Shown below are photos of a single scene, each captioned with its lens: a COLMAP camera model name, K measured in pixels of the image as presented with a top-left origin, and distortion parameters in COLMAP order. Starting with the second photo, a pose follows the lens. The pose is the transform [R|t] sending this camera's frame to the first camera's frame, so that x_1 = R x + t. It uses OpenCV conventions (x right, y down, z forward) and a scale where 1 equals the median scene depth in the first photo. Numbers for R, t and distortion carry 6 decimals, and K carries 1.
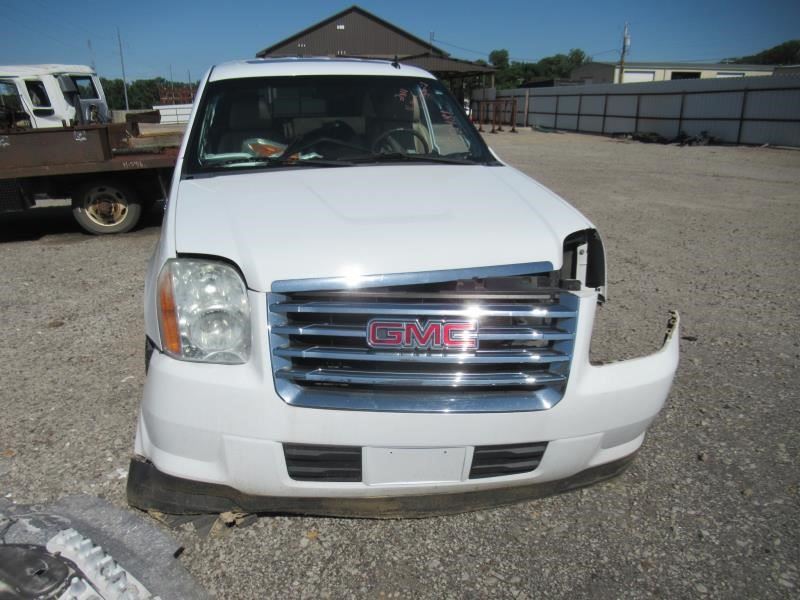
lens RADIAL K [[622.8, 0, 441.1], [0, 622.8, 302.2], [0, 0, 1]] dist [-0.046008, -0.000138]
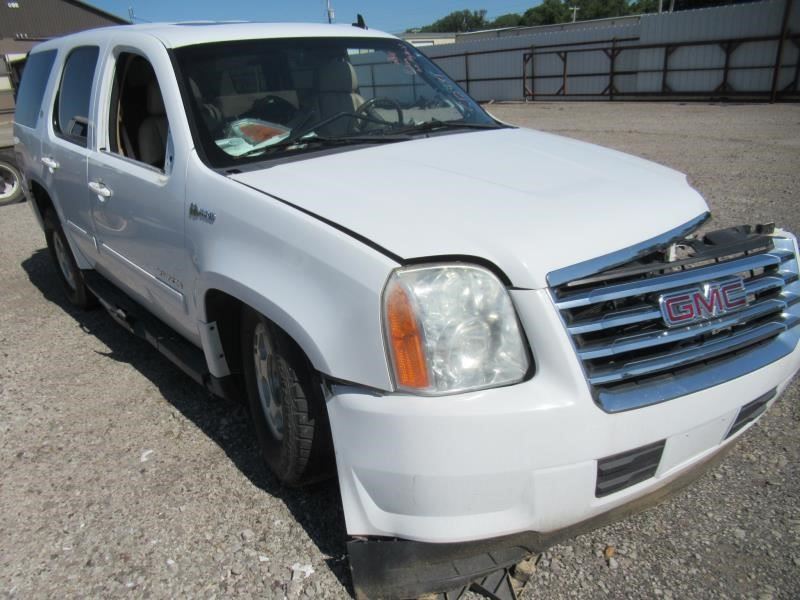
lens RADIAL K [[622.8, 0, 441.1], [0, 622.8, 302.2], [0, 0, 1]] dist [-0.046008, -0.000138]
pose [[0.903796, -0.187329, 0.384786, -0.706933], [0.173141, 0.982295, 0.071543, -0.079373], [-0.391376, 0.001962, 0.920229, 0.289415]]
